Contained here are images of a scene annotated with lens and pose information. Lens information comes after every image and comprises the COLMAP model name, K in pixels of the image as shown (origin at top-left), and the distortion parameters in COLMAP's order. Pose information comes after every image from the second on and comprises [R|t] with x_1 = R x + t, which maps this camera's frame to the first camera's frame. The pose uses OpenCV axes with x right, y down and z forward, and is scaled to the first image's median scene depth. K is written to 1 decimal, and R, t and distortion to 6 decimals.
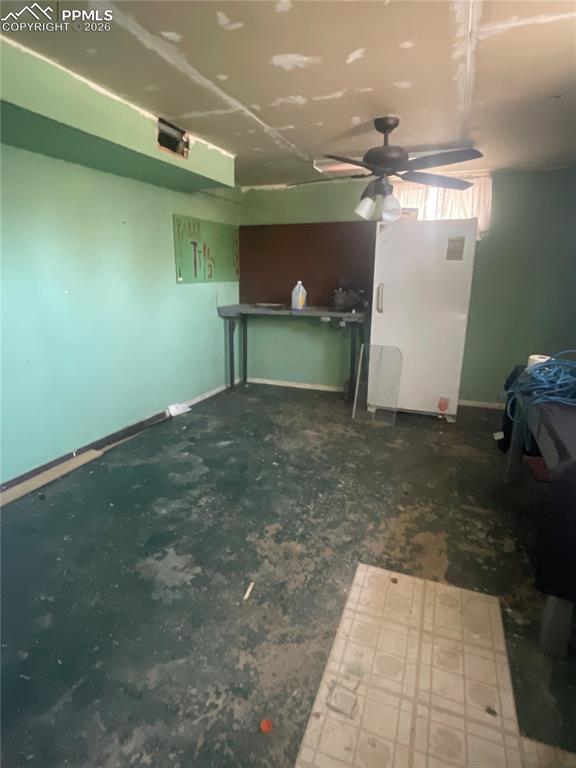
lens RADIAL K [[426.1, 0, 288.8], [0, 426.1, 384.7], [0, 0, 1]] dist [-0.008172, 0.001160]
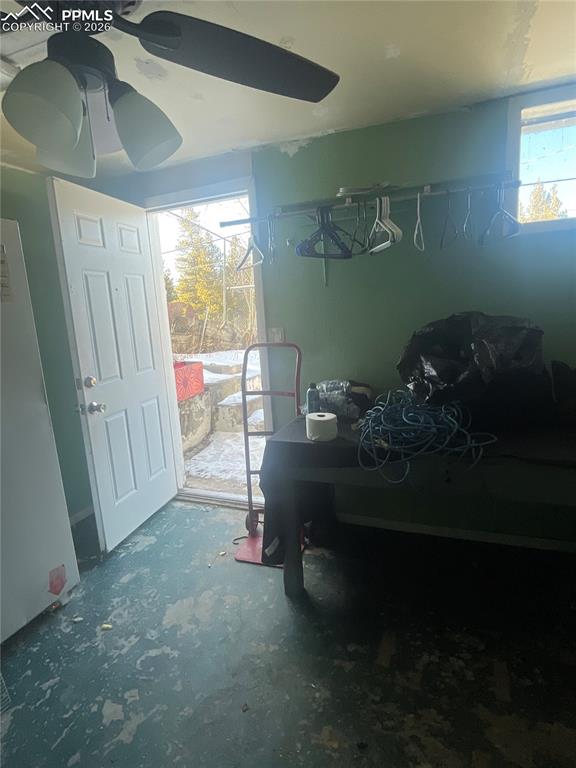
lens RADIAL K [[426.1, 0, 287.5], [0, 426.1, 385.0], [0, 0, 1]] dist [-0.008172, 0.001160]
pose [[-0.007299, -0.193475, 0.981078, -0.157481], [0.318775, 0.929467, 0.185668, -0.315725], [-0.947802, 0.314099, 0.054891, 1.155515]]
